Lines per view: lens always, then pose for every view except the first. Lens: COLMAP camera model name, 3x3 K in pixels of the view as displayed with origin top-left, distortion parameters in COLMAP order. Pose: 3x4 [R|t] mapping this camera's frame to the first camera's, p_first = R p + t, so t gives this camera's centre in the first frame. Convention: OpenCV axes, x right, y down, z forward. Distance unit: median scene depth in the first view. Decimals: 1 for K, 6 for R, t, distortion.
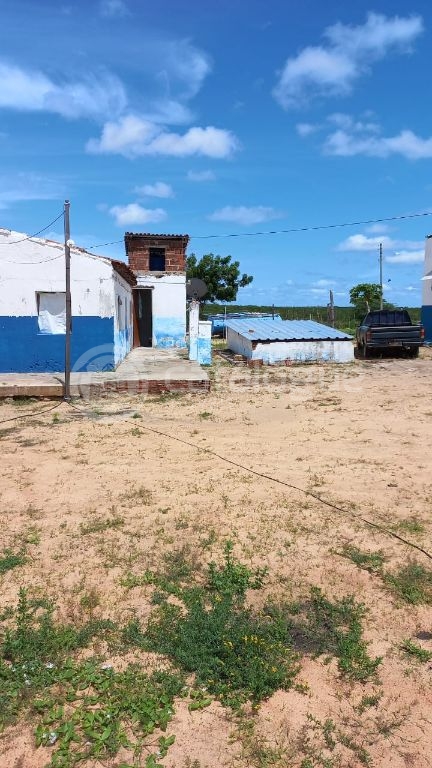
lens RADIAL K [[545.7, 0, 215.6], [0, 545.7, 384.1], [0, 0, 1]] dist [0.006273, 0.005616]
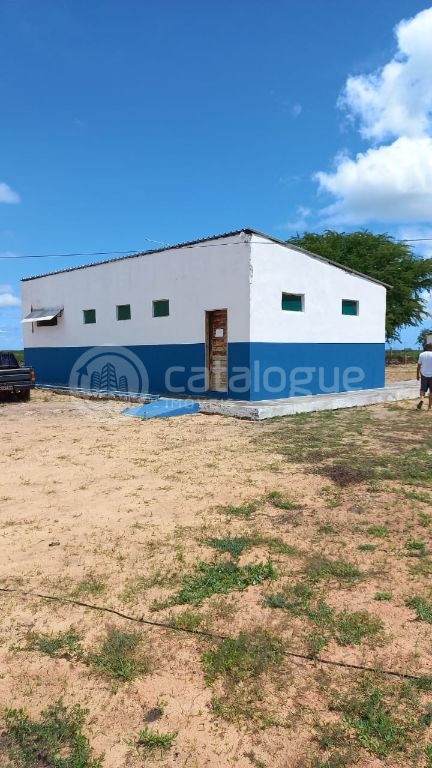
lens RADIAL K [[545.7, 0, 216.4], [0, 545.7, 382.9], [0, 0, 1]] dist [0.006273, 0.005616]
pose [[0.756036, -0.052074, 0.652455, -0.061664], [0.103637, 0.993779, -0.040773, -0.018485], [-0.646273, 0.098444, 0.756730, 0.142604]]
